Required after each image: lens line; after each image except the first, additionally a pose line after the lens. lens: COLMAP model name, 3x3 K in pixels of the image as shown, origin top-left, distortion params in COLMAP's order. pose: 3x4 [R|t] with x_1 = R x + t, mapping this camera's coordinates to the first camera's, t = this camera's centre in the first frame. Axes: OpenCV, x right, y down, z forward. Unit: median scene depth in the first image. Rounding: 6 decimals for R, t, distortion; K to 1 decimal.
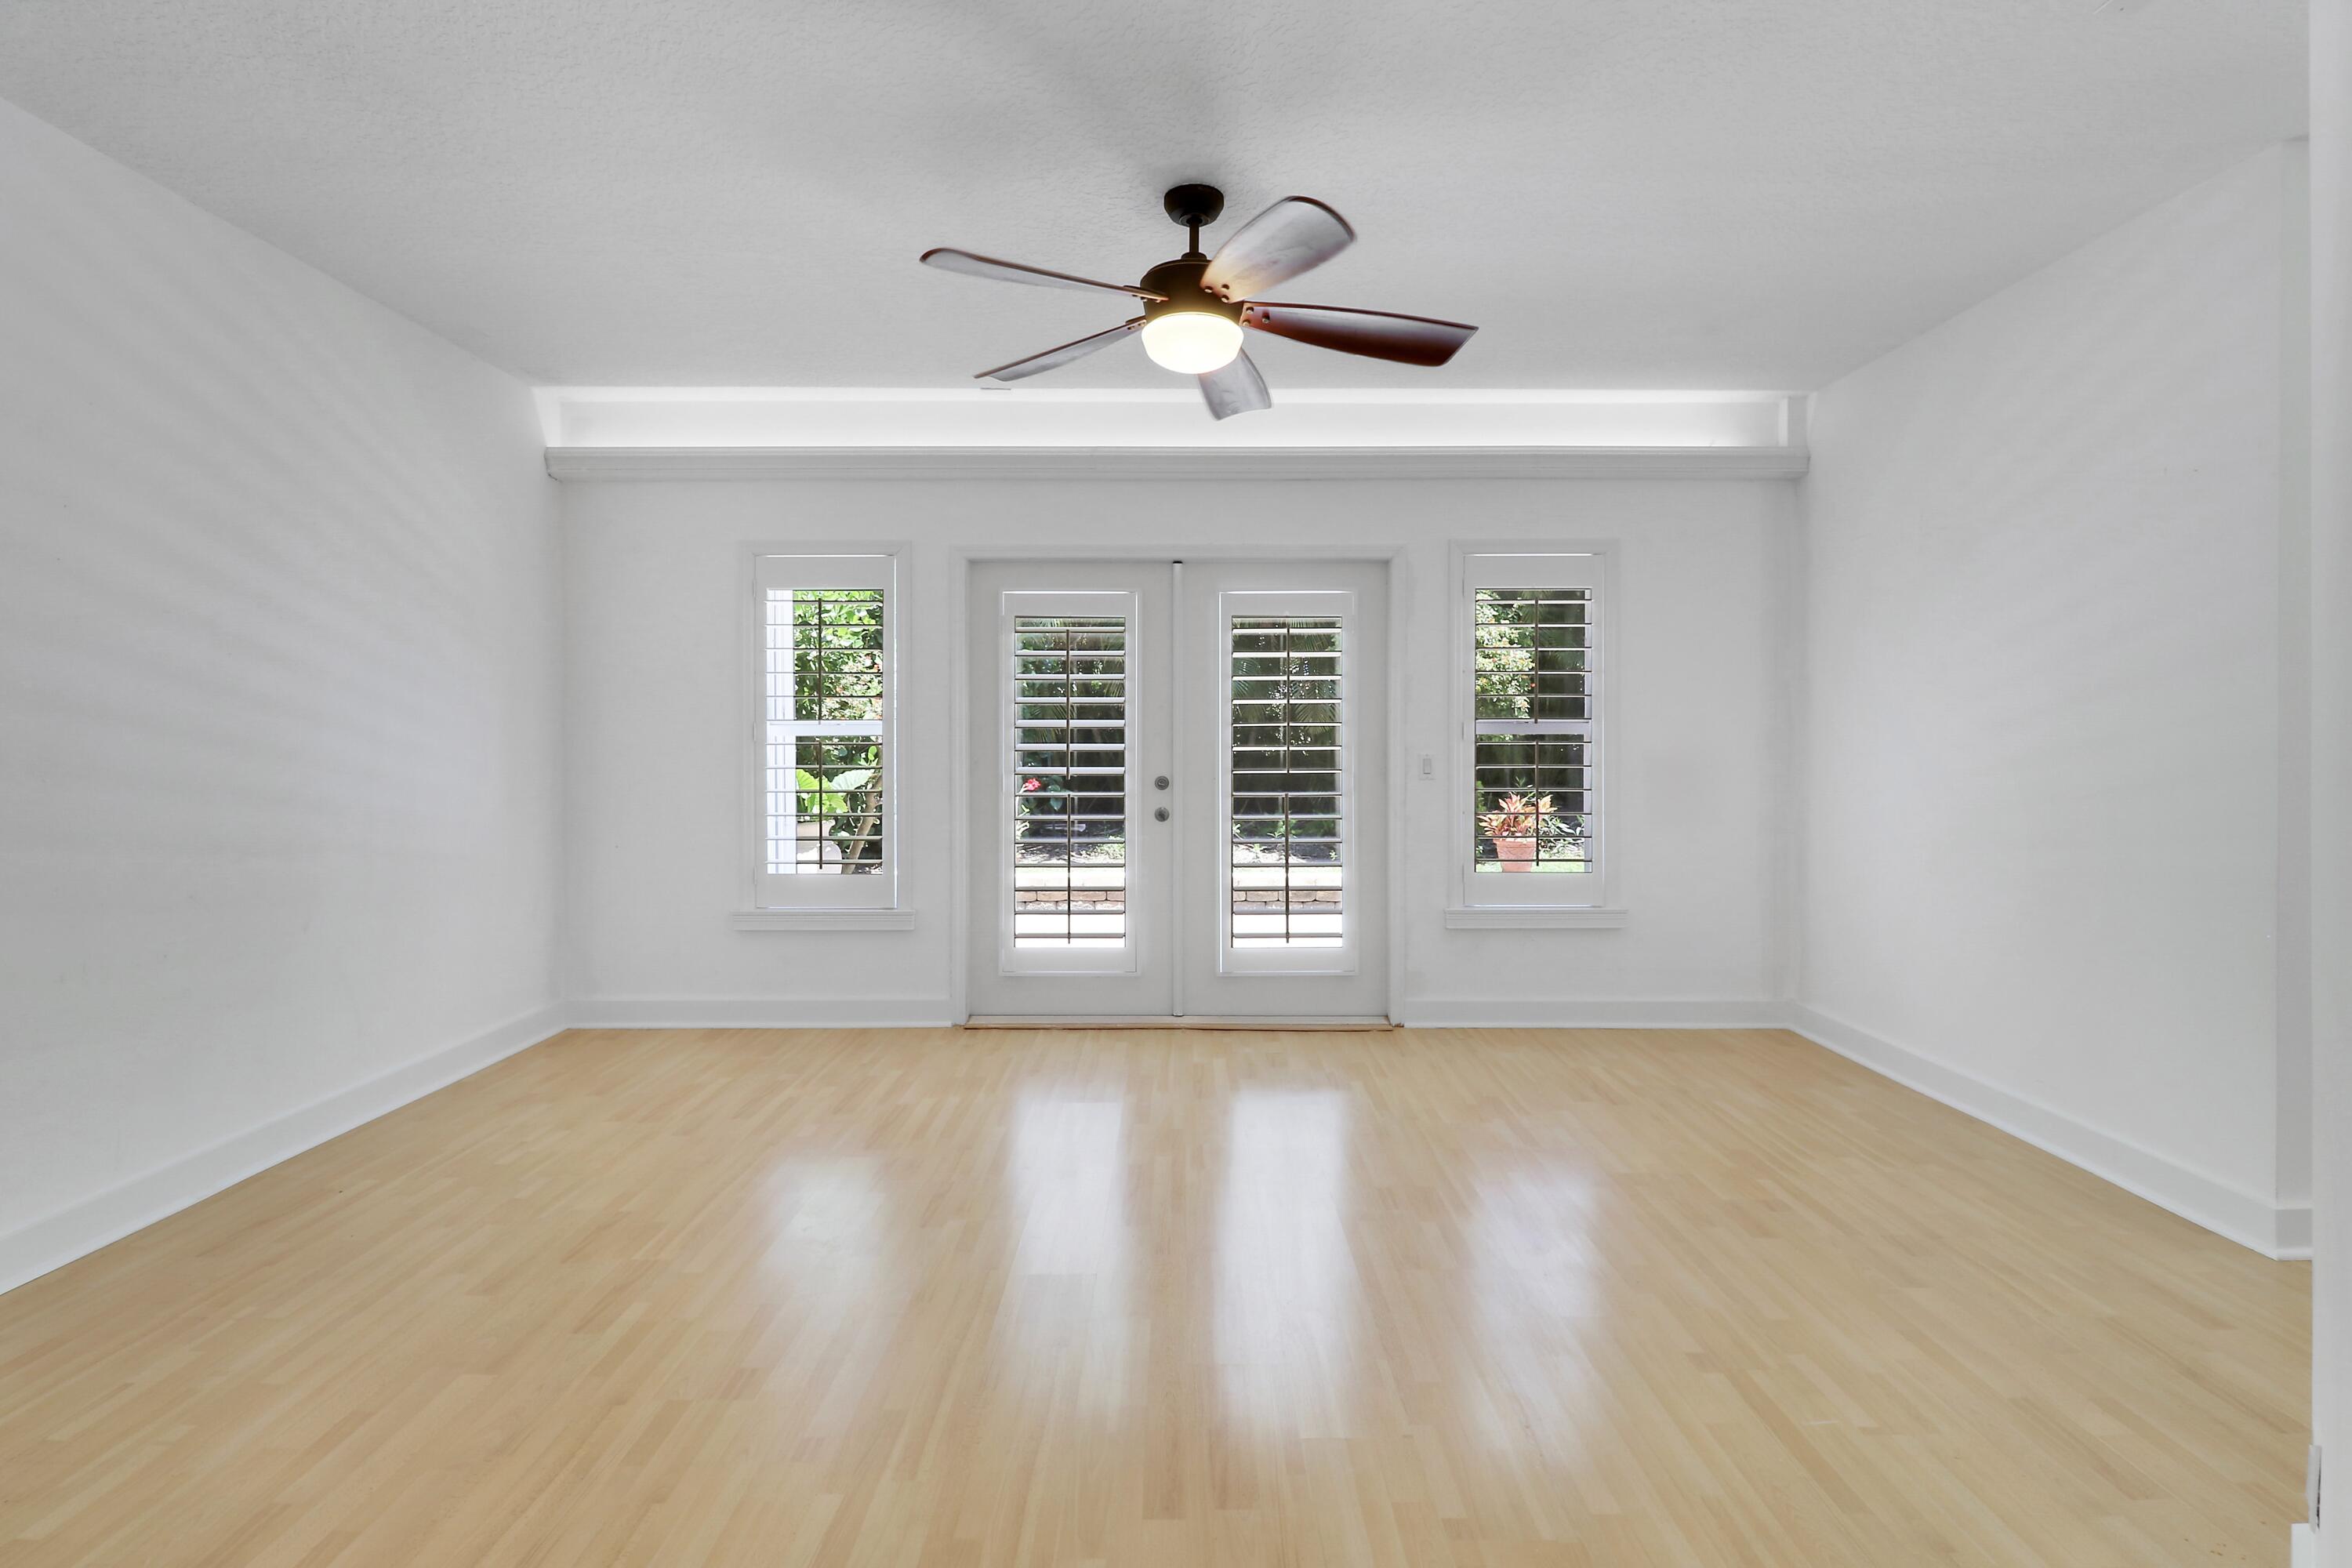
lens RADIAL K [[1116.5, 0, 1206.7], [0, 1116.5, 737.2], [0, 0, 1]] dist [-0.012738, -0.000583]
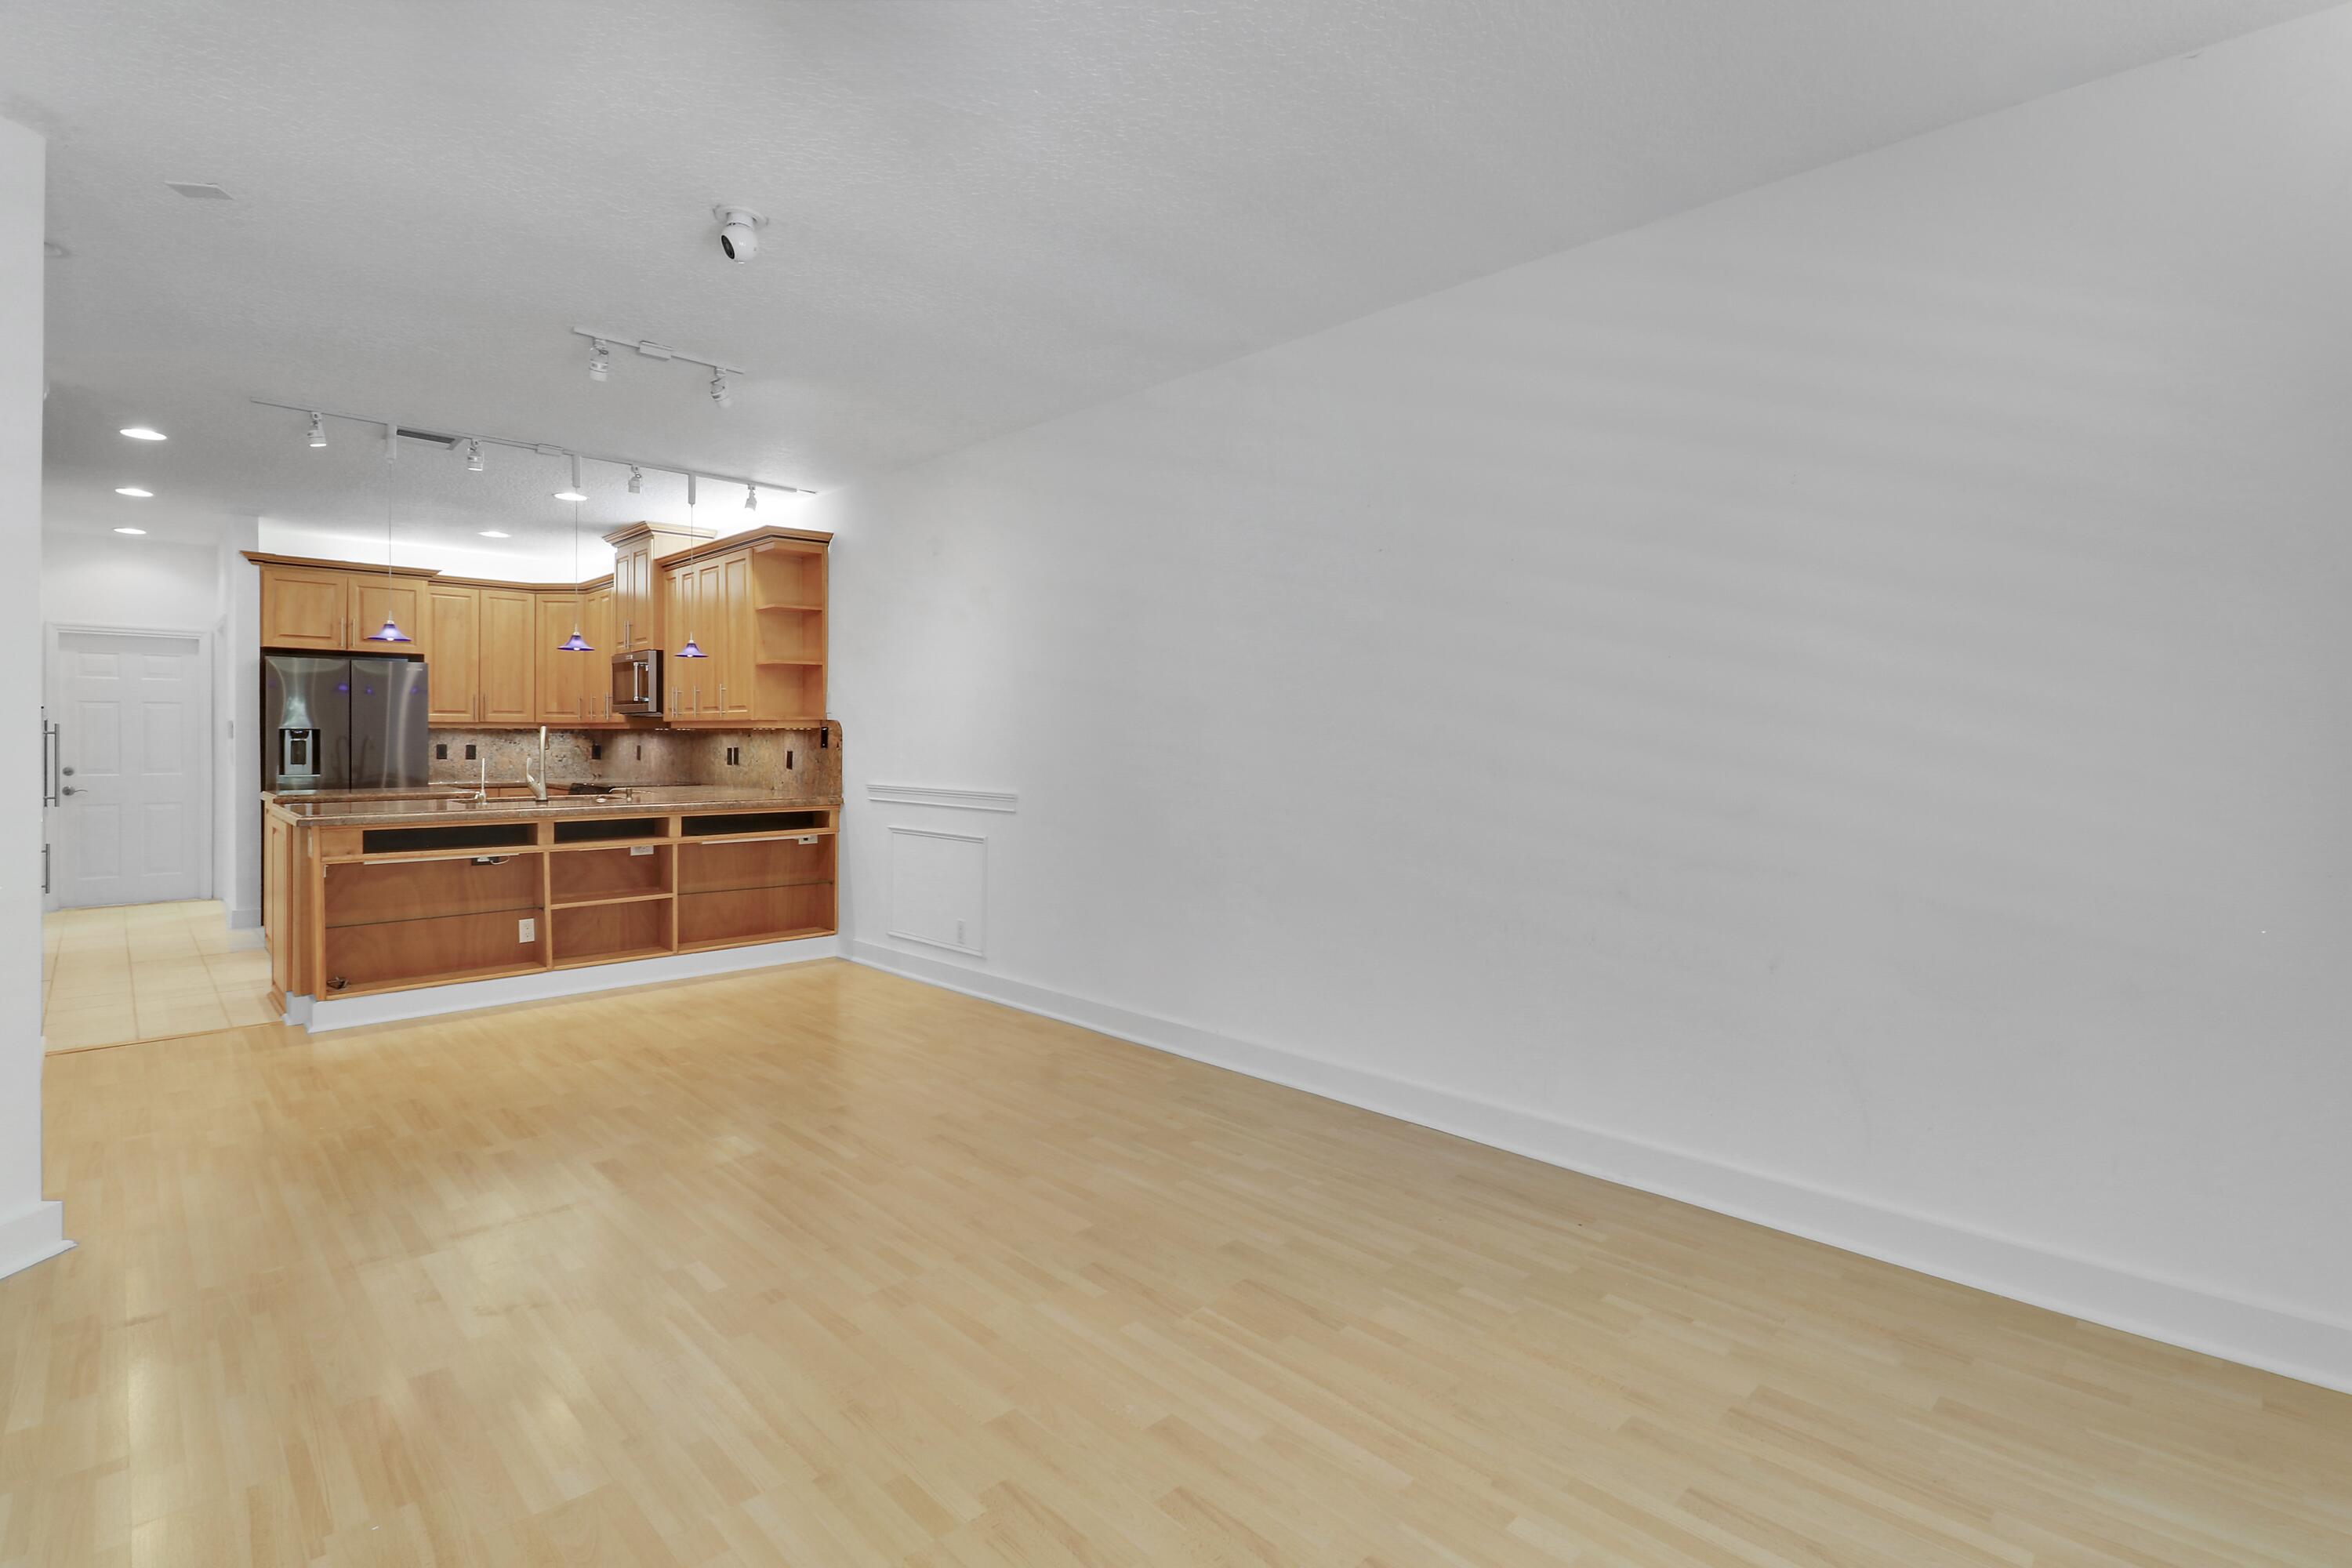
lens RADIAL K [[1099.1, 0, 1180.2], [0, 1099.1, 742.9], [0, 0, 1]] dist [0.001169, -0.012801]
pose [[-0.728415, -0.002912, -0.685130, 0.068175], [-0.005453, 0.999984, 0.001548, 0.000533], [0.685115, 0.004863, -0.728419, 0.921253]]
